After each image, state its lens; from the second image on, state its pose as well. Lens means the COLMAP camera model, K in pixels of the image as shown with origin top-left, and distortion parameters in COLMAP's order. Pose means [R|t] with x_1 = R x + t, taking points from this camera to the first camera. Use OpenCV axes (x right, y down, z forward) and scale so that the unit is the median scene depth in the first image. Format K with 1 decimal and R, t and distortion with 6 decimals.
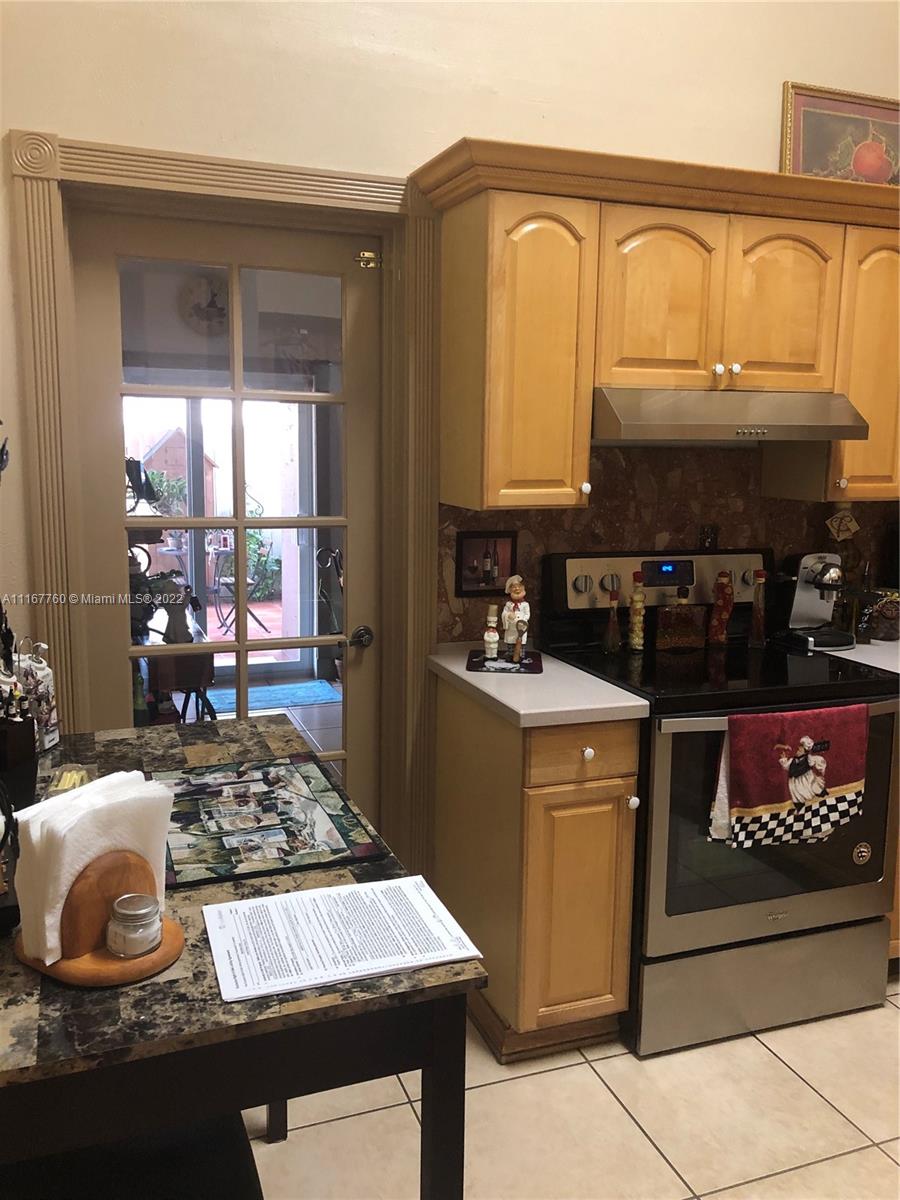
lens RADIAL K [[999.2, 0, 450.0], [0, 999.2, 600.0], [0, 0, 1]] dist [0.006752, -0.005250]
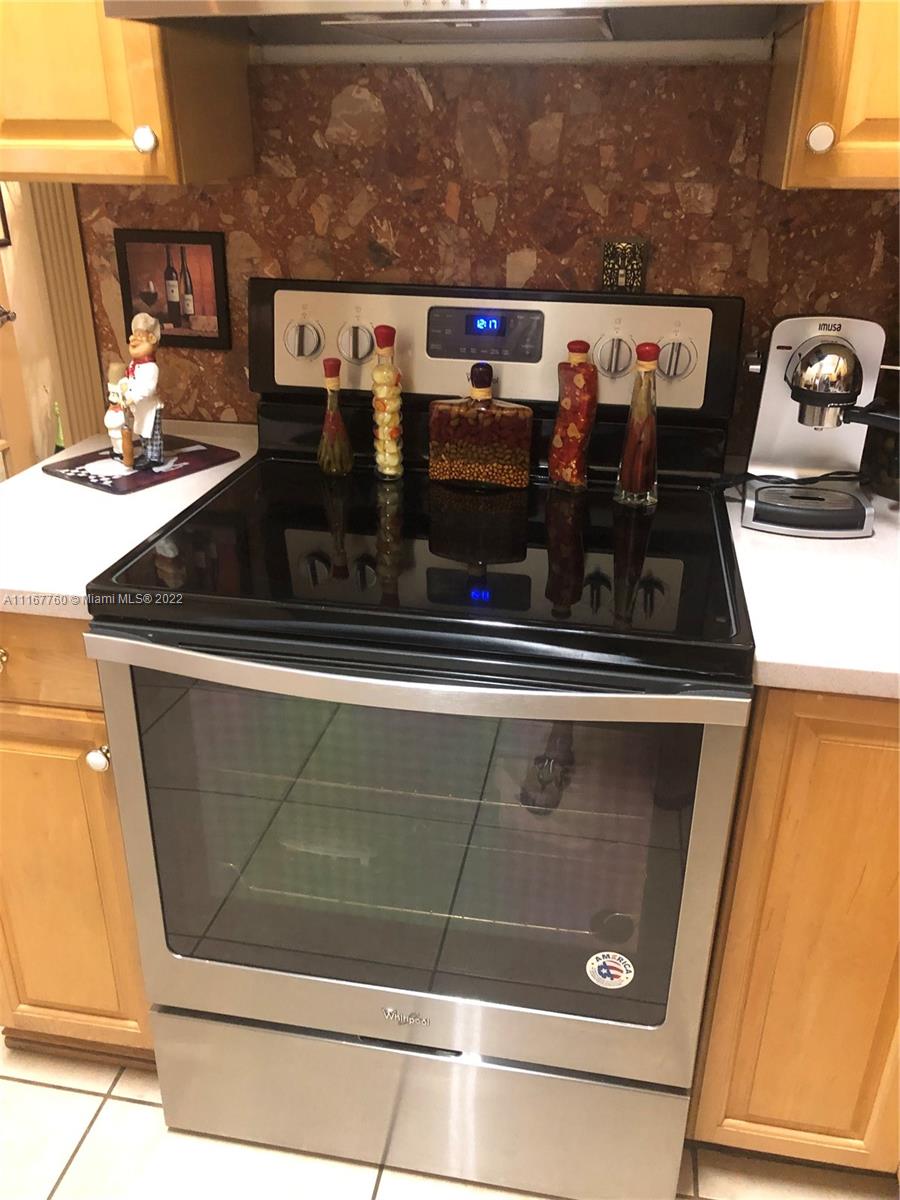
lens RADIAL K [[999.2, 0, 450.0], [0, 999.2, 600.0], [0, 0, 1]] dist [0.006752, -0.005250]
pose [[0.863334, 0.211548, -0.458151, 0.486223], [-0.078087, 0.952956, 0.292876, -0.047270], [0.498555, -0.217074, 0.839239, 0.549837]]
